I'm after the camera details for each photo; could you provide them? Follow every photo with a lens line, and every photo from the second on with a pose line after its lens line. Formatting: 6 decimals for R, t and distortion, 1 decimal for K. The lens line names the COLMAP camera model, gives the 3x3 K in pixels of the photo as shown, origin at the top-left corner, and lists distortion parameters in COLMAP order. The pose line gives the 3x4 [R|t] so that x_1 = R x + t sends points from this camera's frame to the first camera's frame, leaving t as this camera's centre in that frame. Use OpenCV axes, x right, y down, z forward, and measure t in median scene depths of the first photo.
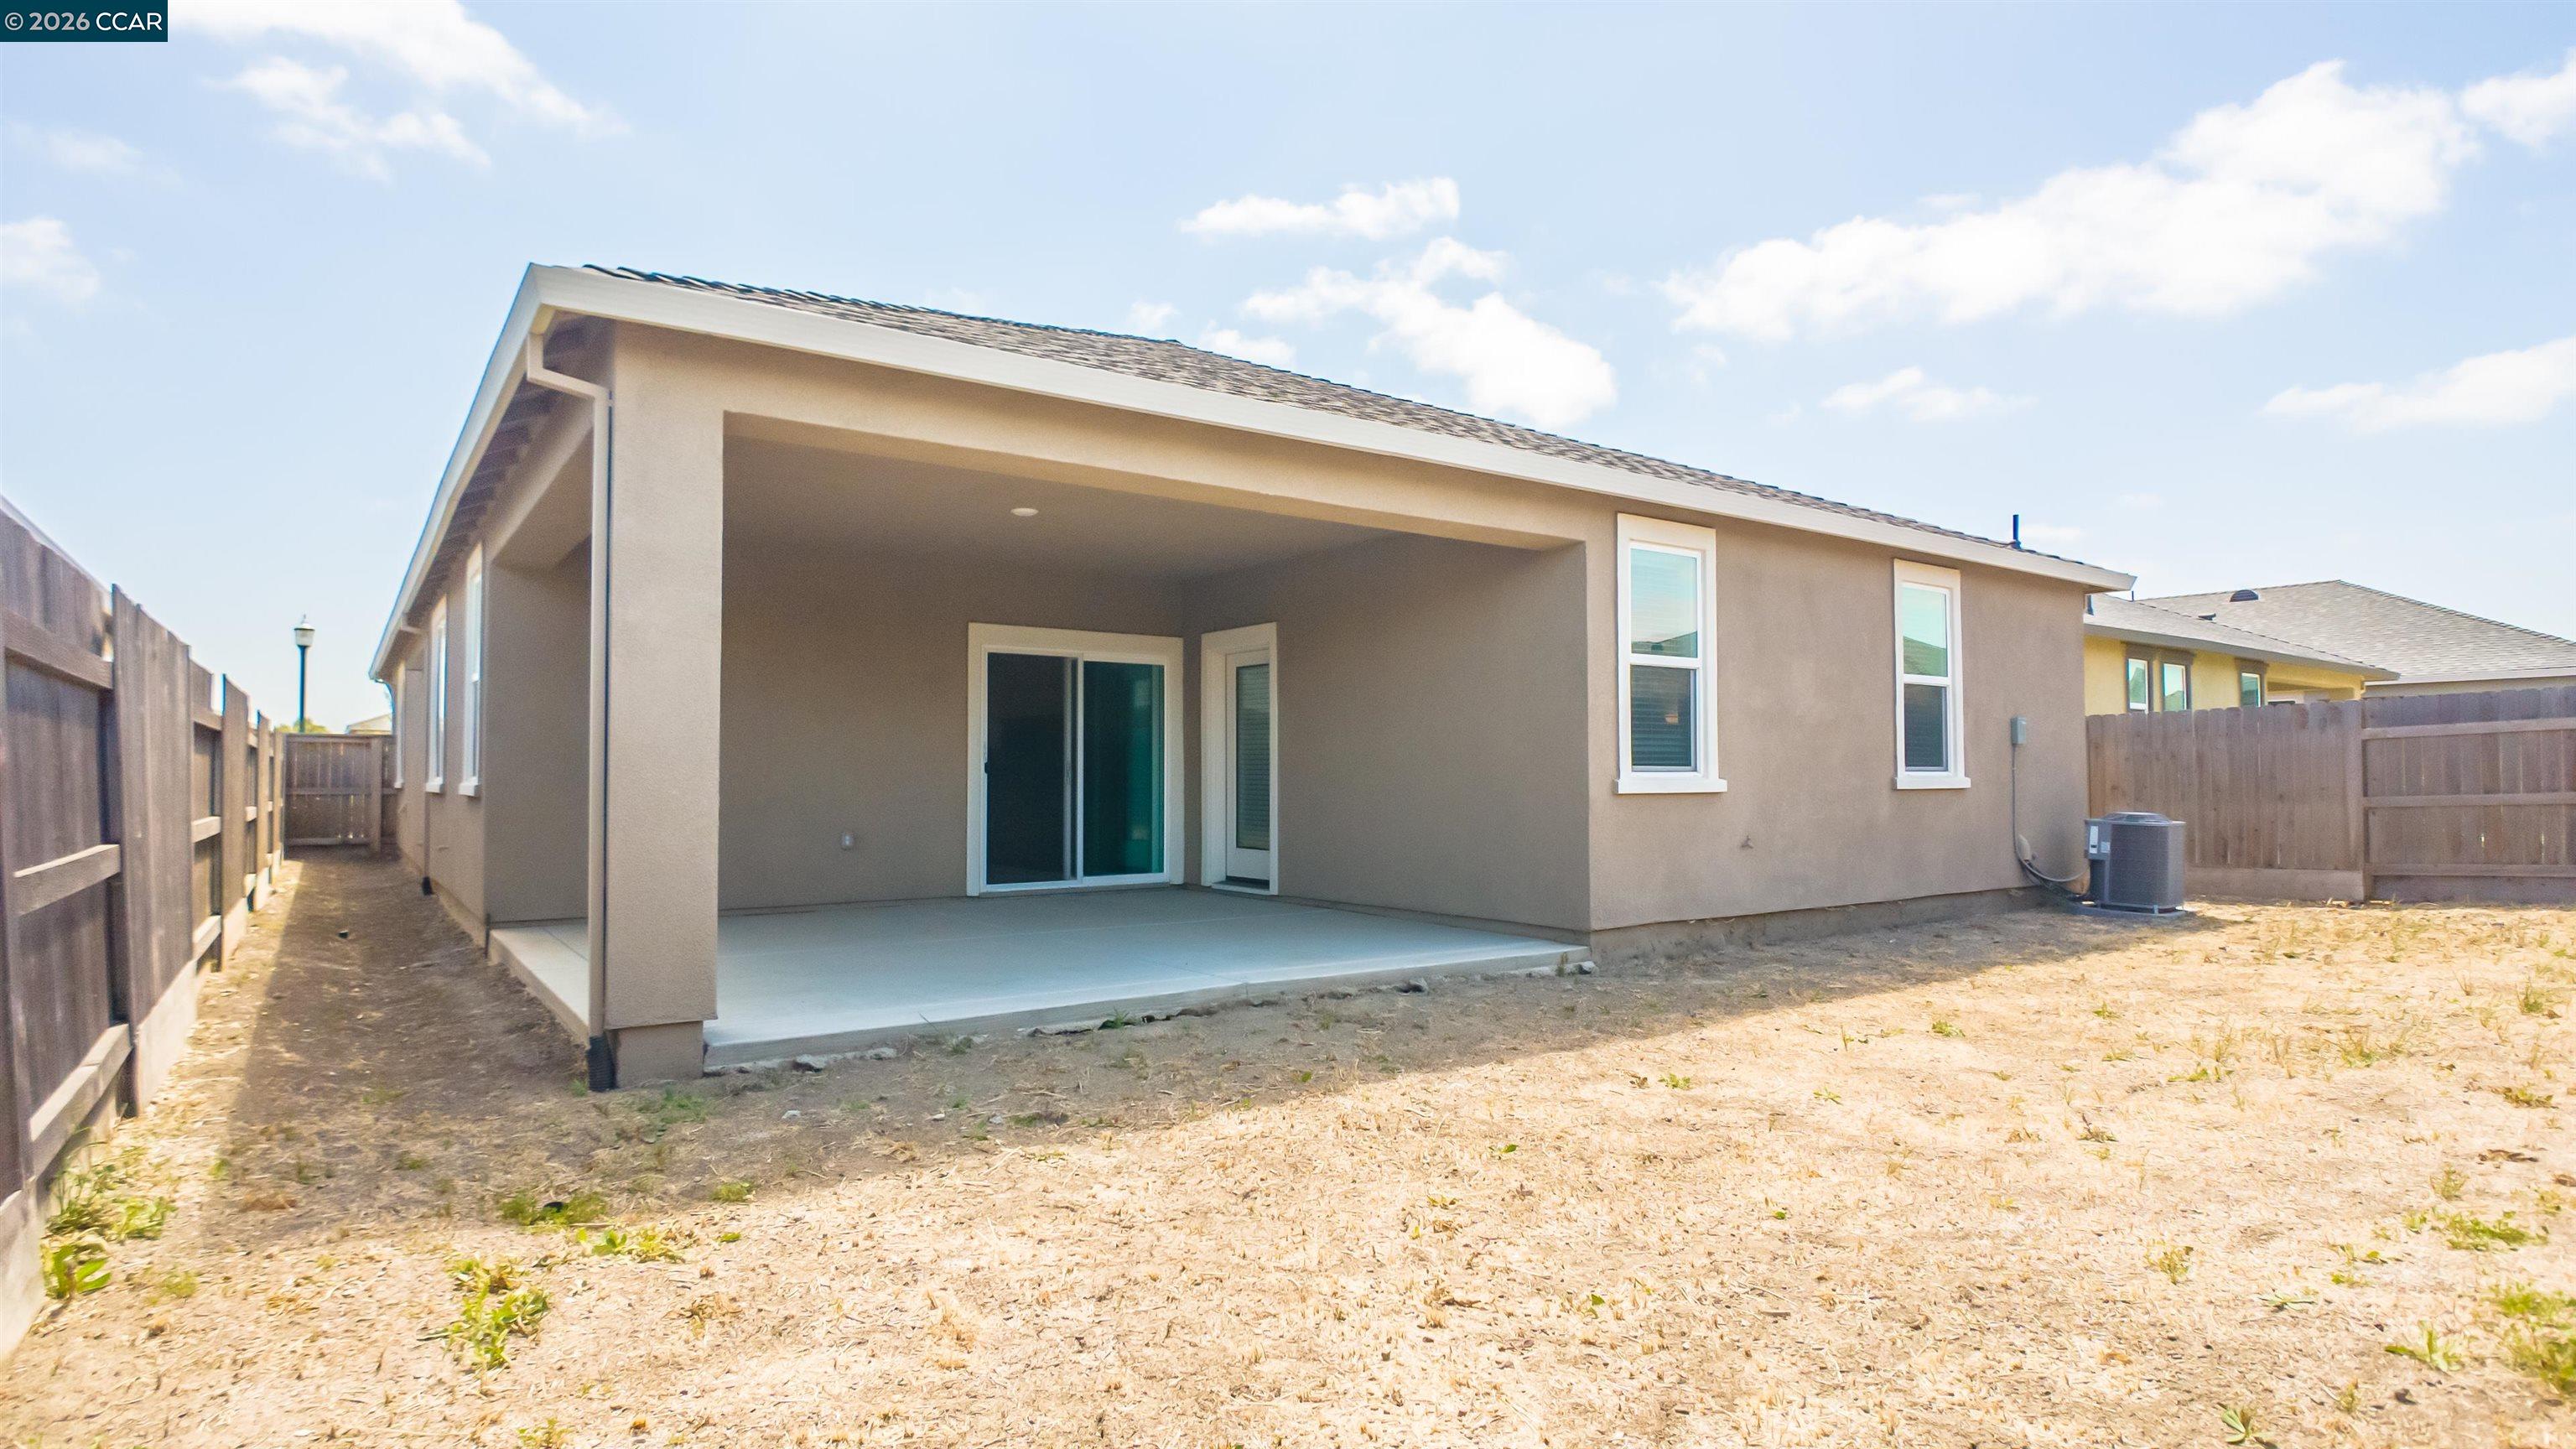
lens RADIAL K [[1460.5, 0, 1290.1], [0, 1460.5, 764.5], [0, 0, 1]] dist [-0.001229, 0.000103]
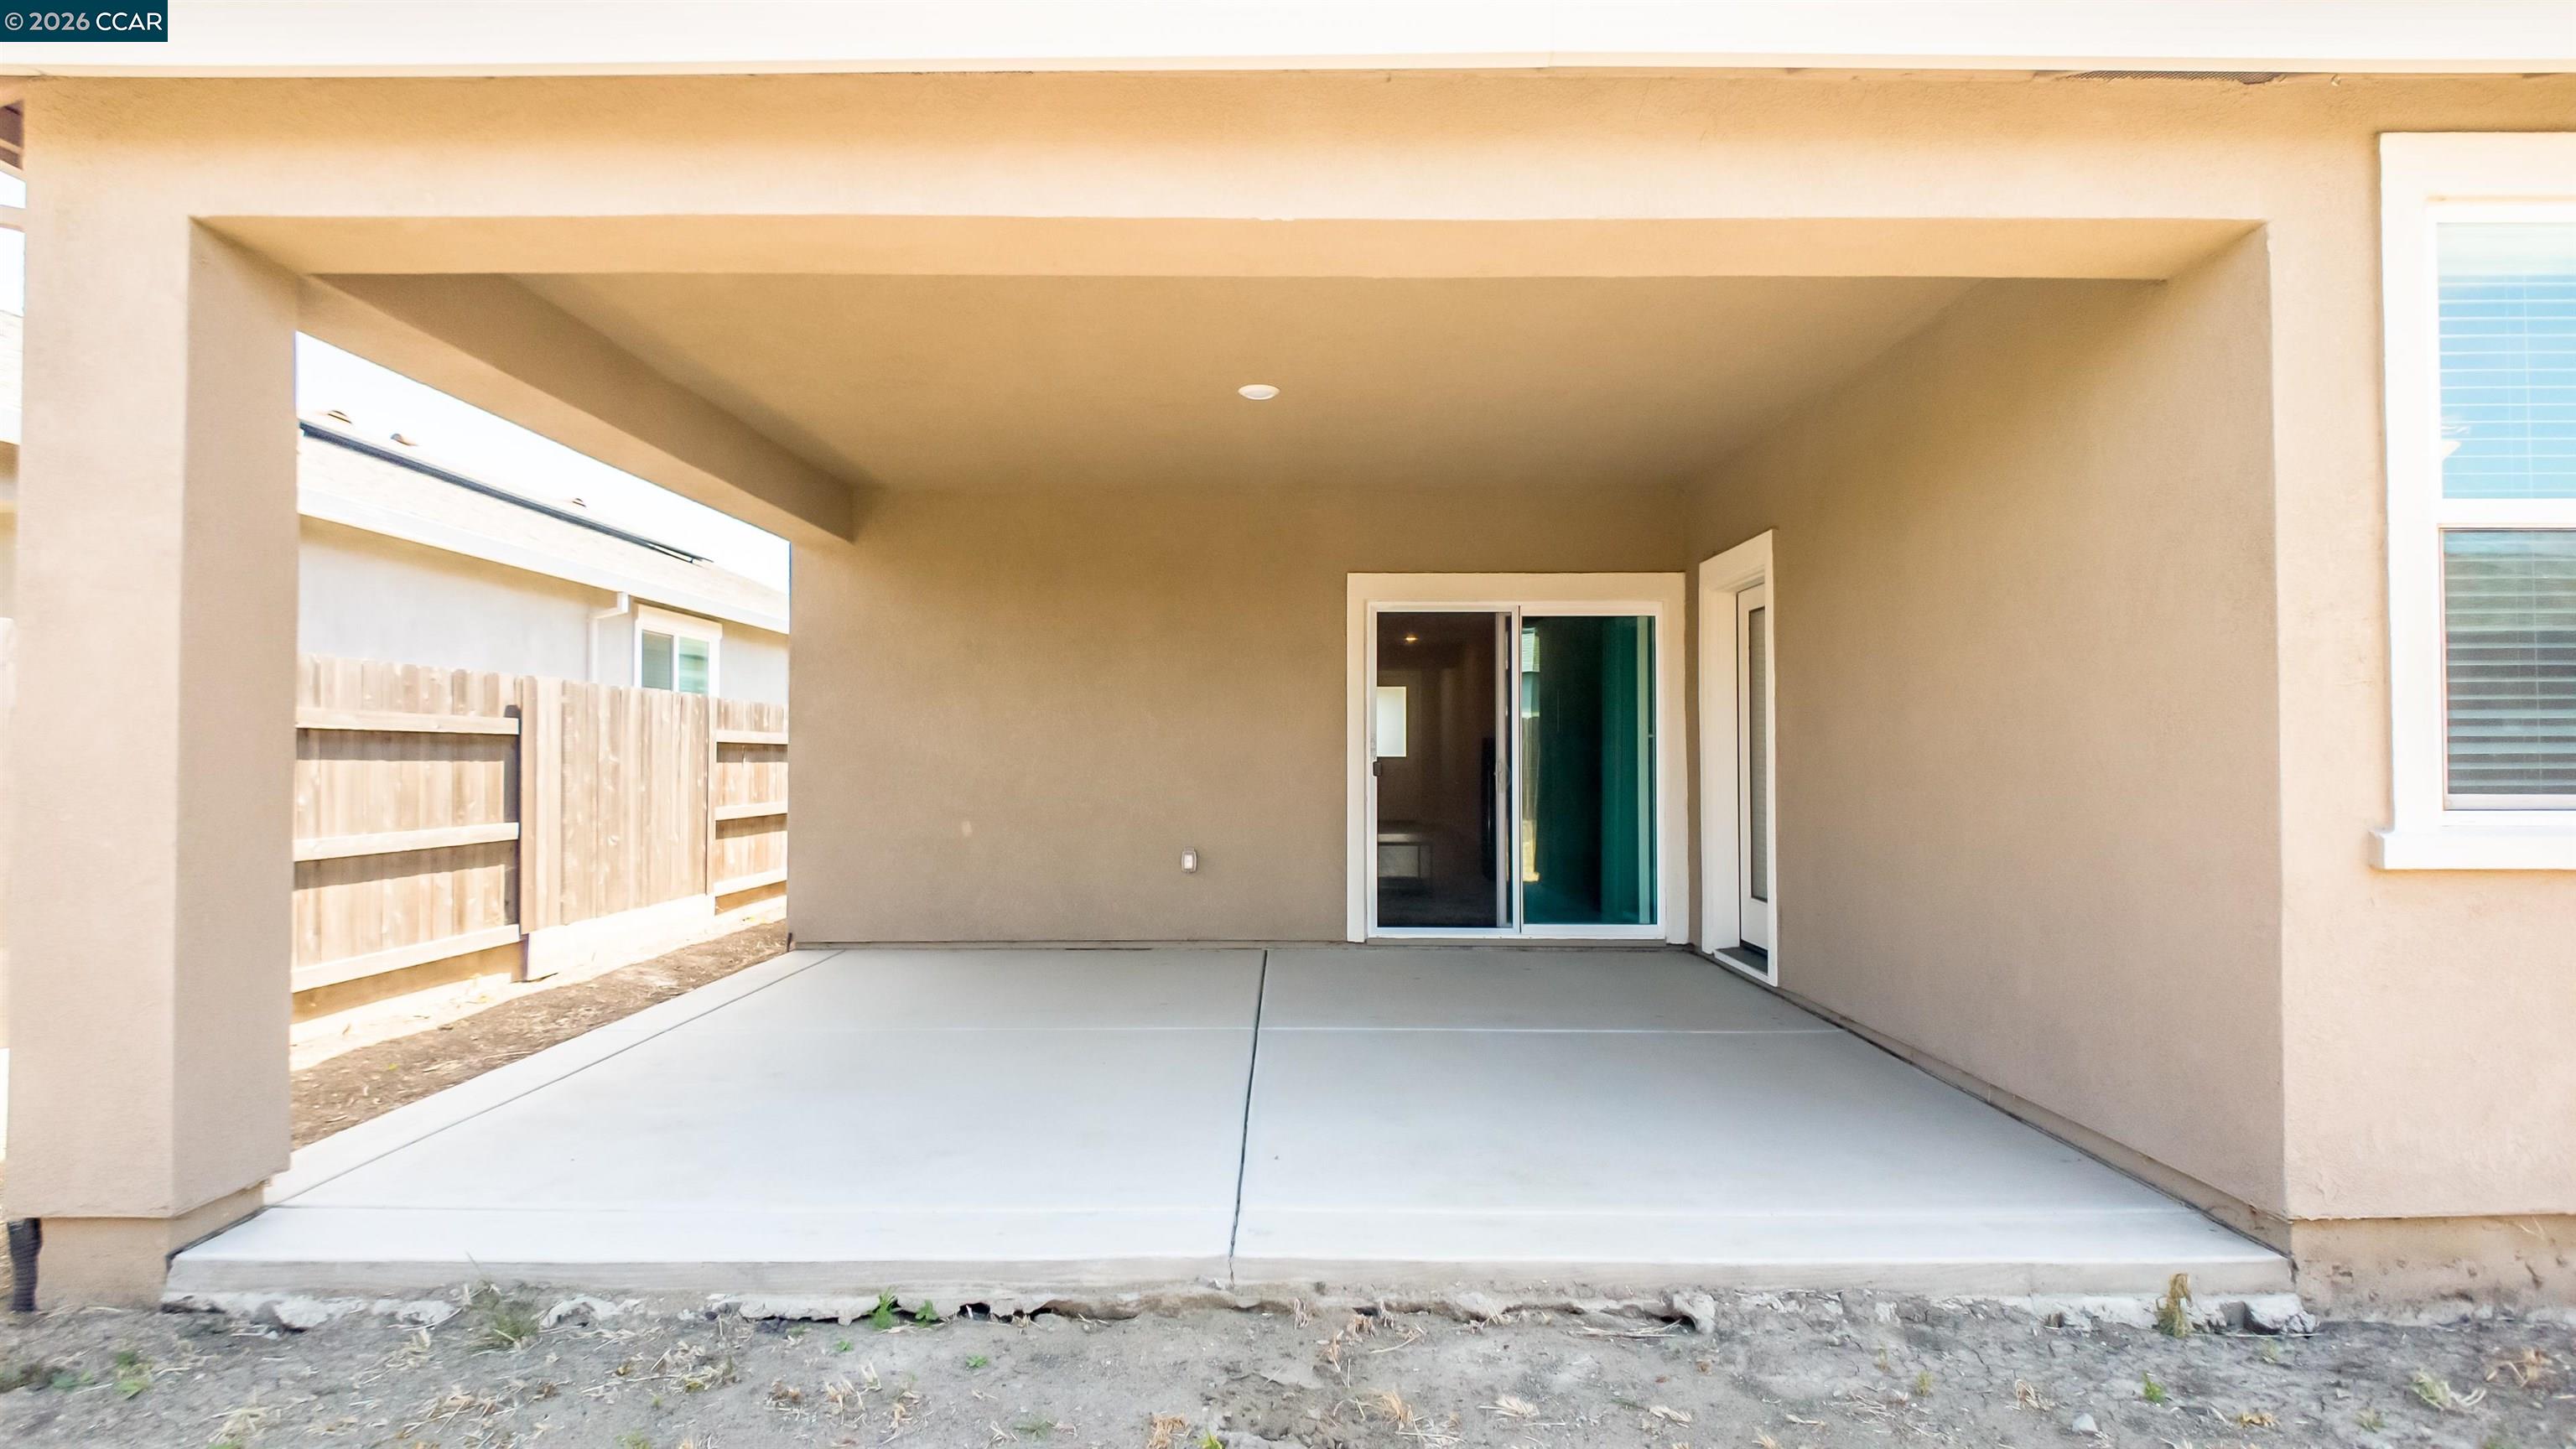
lens RADIAL K [[1355.3, 0, 1288.0], [0, 1355.3, 724.5], [0, 0, 1]] dist [-0.010669, -0.000183]
pose [[0.798112, -0.011231, -0.602405, 0.166897], [0.004561, 0.999910, -0.012598, -0.011649], [0.602492, 0.007307, 0.798091, 0.437549]]
